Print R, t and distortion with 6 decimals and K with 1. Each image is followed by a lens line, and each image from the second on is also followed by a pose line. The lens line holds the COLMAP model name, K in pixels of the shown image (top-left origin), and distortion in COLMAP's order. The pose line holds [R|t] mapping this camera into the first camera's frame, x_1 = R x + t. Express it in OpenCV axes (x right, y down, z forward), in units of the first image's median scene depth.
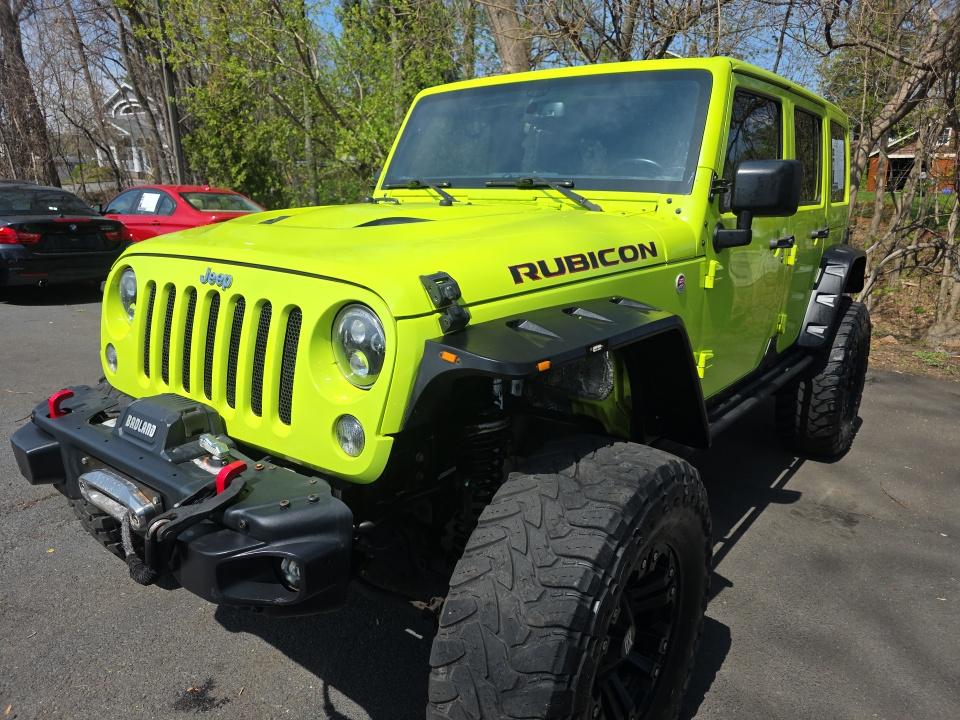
lens RADIAL K [[659.1, 0, 480.0], [0, 659.1, 360.0], [0, 0, 1]] dist [0.109629, -0.164887]
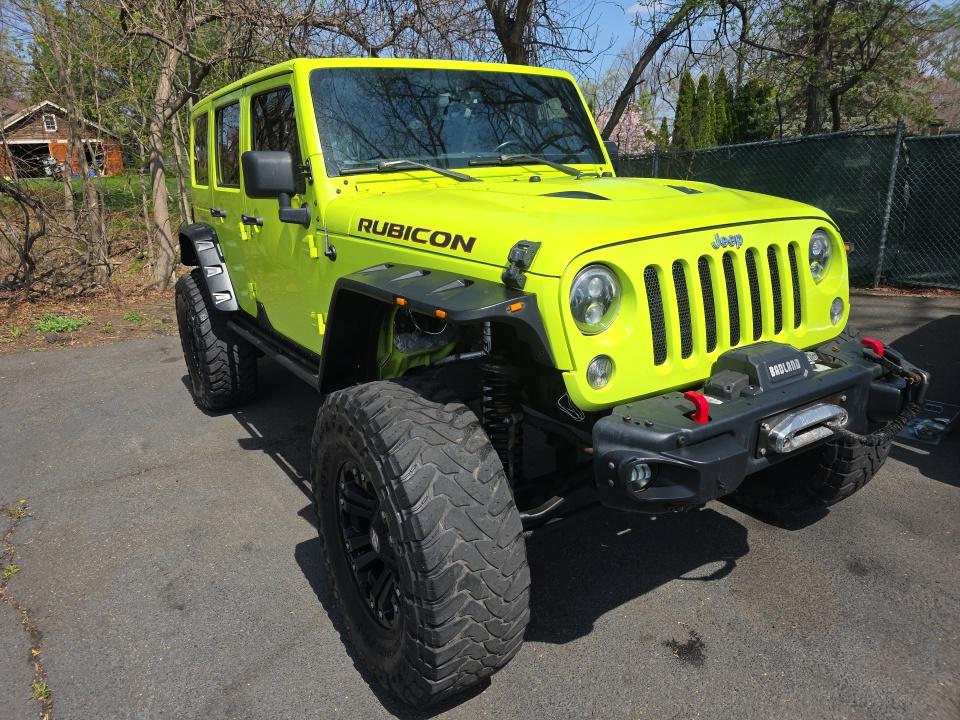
lens RADIAL K [[659.1, 0, 480.0], [0, 659.1, 360.0], [0, 0, 1]] dist [0.109629, -0.164887]
pose [[0.340483, -0.291548, 0.893908, -1.255857], [0.276958, 0.939631, 0.200969, -0.214453], [-0.898535, 0.179148, 0.400675, 0.738161]]
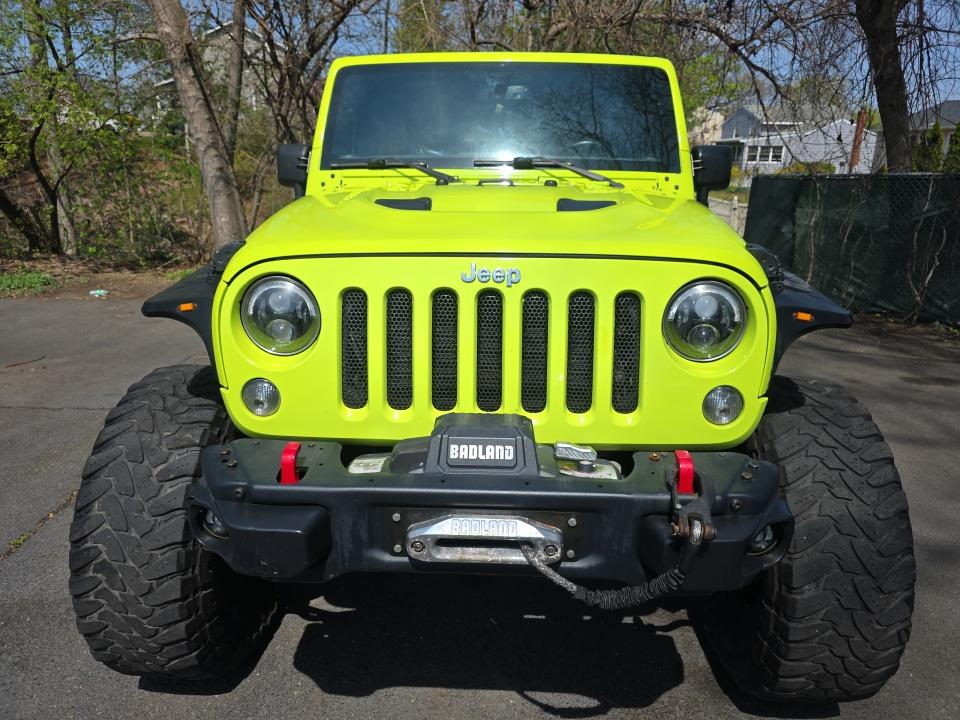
lens RADIAL K [[659.1, 0, 480.0], [0, 659.1, 360.0], [0, 0, 1]] dist [0.109629, -0.164887]
pose [[0.815486, -0.162043, 0.555630, -0.700281], [0.145940, 0.986557, 0.073525, -0.059295], [-0.560075, 0.021130, 0.828173, 0.222920]]
